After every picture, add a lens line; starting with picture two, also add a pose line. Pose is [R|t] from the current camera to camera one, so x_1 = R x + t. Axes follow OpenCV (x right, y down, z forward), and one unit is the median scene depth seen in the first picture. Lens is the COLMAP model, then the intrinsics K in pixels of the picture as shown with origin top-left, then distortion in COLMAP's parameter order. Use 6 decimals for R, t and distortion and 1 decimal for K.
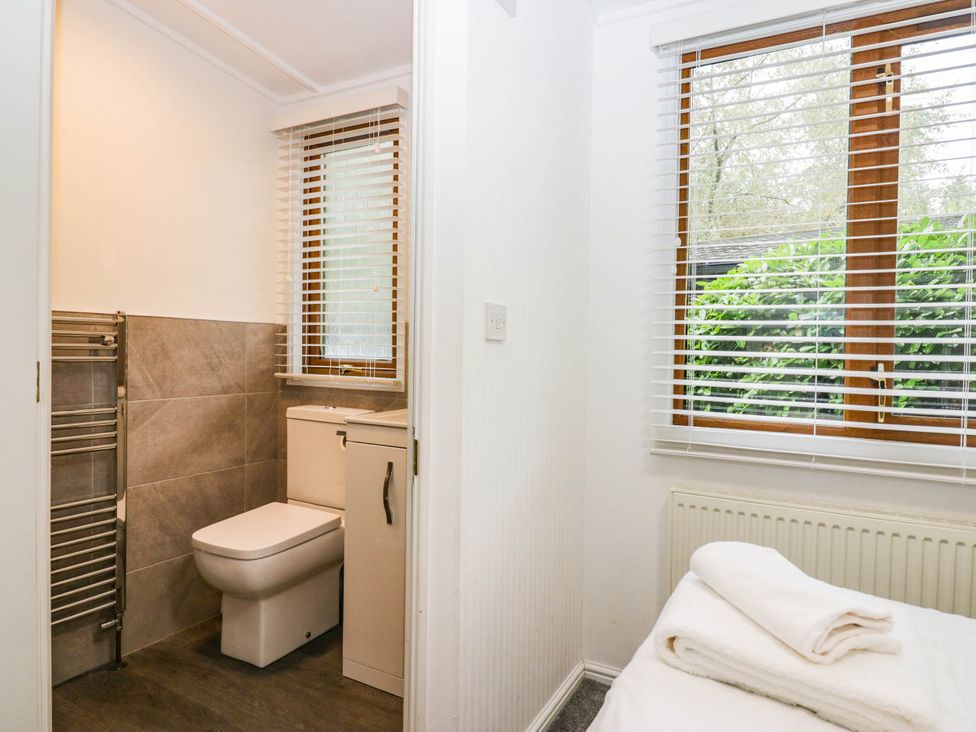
lens RADIAL K [[643.2, 0, 497.1], [0, 643.2, 367.7], [0, 0, 1]] dist [0.035376, -0.003288]
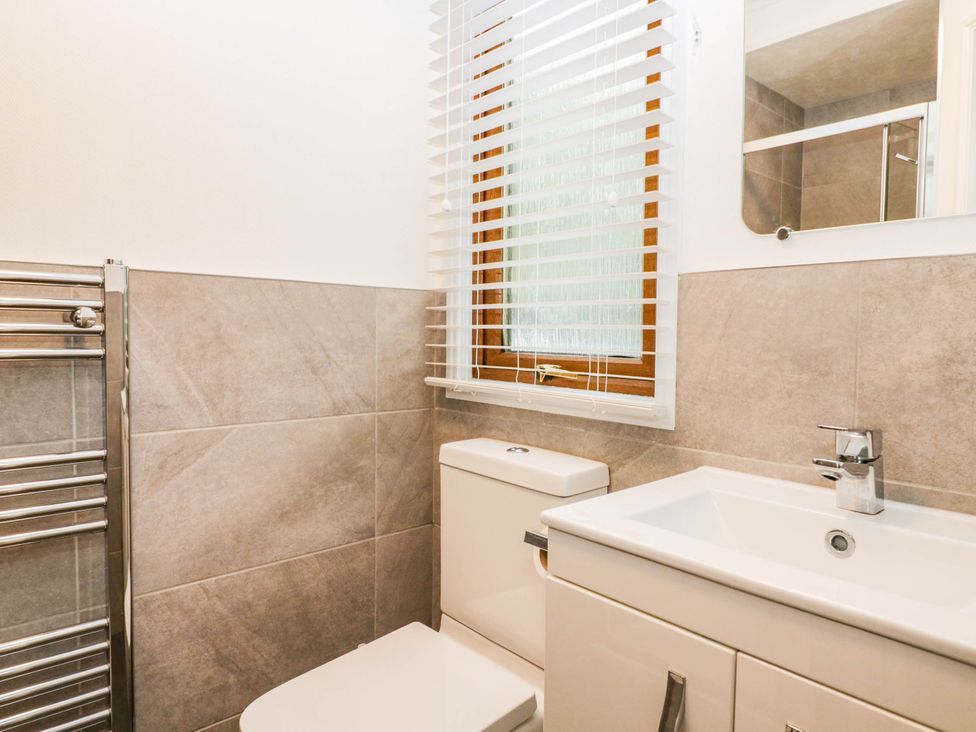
lens RADIAL K [[643.2, 0, 488.6], [0, 643.2, 364.5], [0, 0, 1]] dist [0.035376, -0.003288]
pose [[0.947118, 0.012957, -0.320624, -0.119257], [-0.007559, 0.999808, 0.018076, -0.014198], [0.320797, -0.014696, 0.947034, 0.515873]]
